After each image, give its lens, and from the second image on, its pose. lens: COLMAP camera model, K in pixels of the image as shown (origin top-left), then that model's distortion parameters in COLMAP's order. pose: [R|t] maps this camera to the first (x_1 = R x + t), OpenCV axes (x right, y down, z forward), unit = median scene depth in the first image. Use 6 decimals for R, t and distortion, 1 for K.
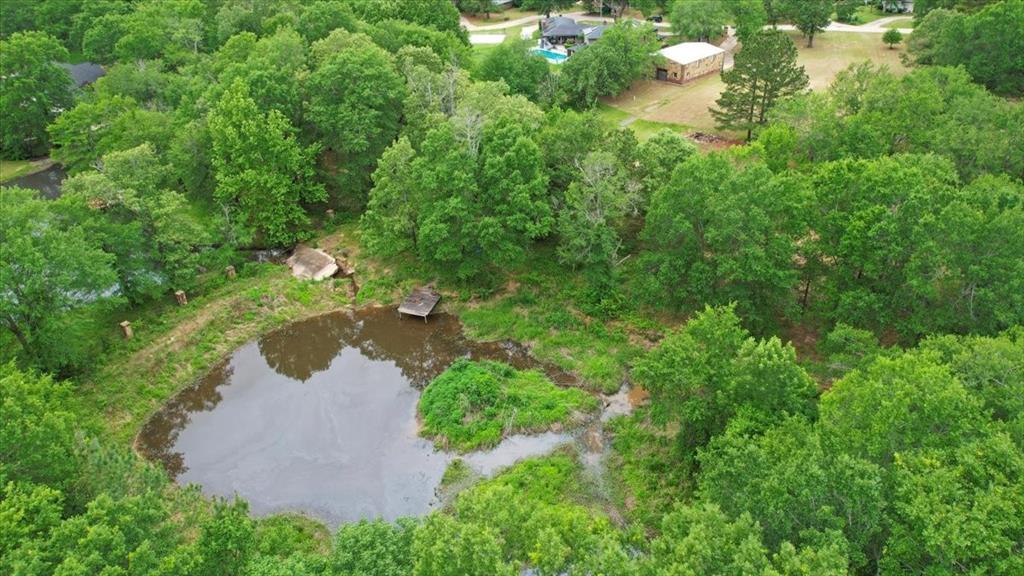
lens RADIAL K [[690.3, 0, 511.1], [0, 690.3, 242.8], [0, 0, 1]] dist [-0.082844, 0.073828]
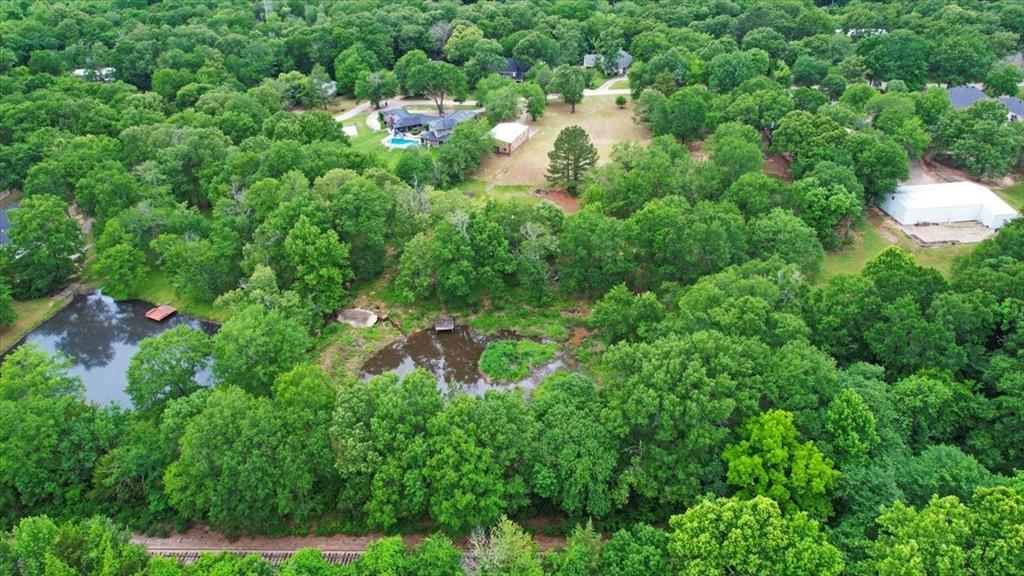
lens RADIAL K [[690.3, 0, 511.1], [0, 690.3, 242.8], [0, 0, 1]] dist [-0.082844, 0.073828]
pose [[0.915071, -0.190906, 0.355247, -0.504541], [0.199771, 0.979770, 0.011932, -0.089684], [-0.350338, 0.060049, 0.934696, -0.643623]]
